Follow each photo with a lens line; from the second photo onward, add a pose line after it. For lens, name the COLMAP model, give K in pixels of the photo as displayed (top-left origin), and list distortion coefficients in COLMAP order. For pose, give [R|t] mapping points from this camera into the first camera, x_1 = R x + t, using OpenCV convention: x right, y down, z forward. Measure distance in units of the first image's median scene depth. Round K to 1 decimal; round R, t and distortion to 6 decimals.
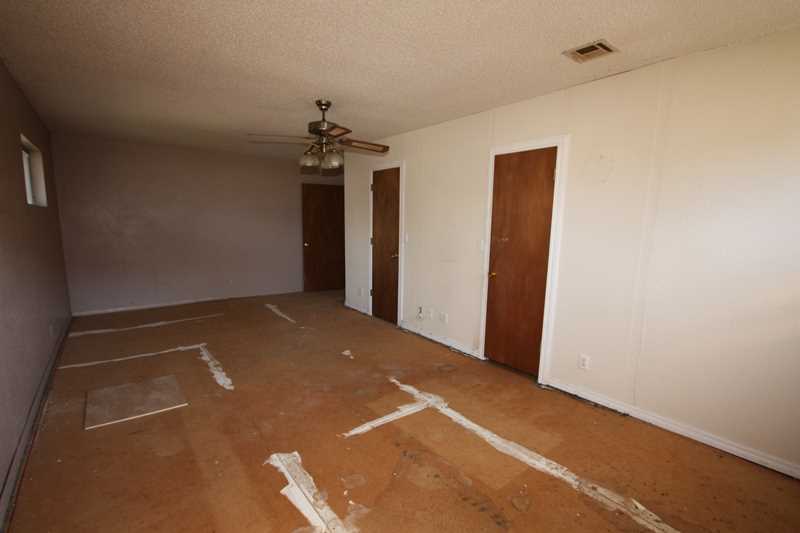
lens RADIAL K [[370.2, 0, 400.9], [0, 370.2, 264.1], [0, 0, 1]] dist [-0.004852, -0.003260]
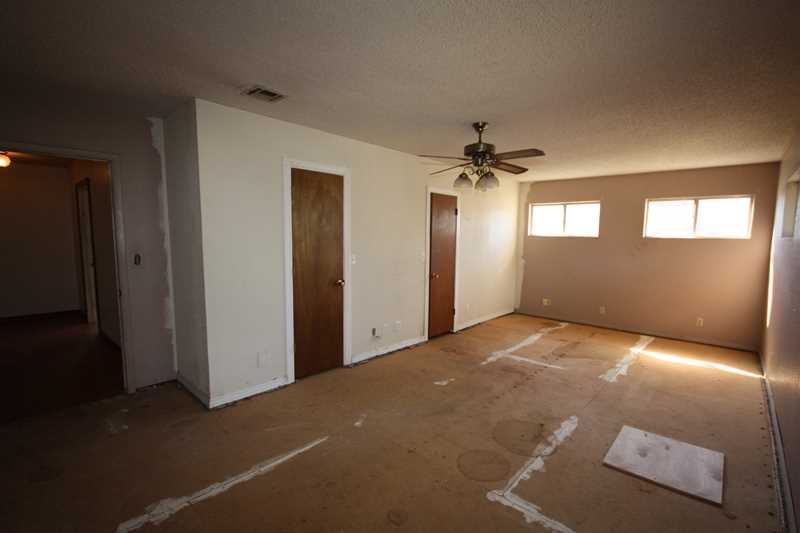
lens RADIAL K [[370.2, 0, 400.9], [0, 370.2, 270.8], [0, 0, 1]] dist [-0.004852, -0.003260]
pose [[-0.160641, -0.117720, 0.979968, -1.127301], [0.104095, 0.985304, 0.135424, -0.197906], [-0.981508, 0.123764, -0.146026, 1.340221]]
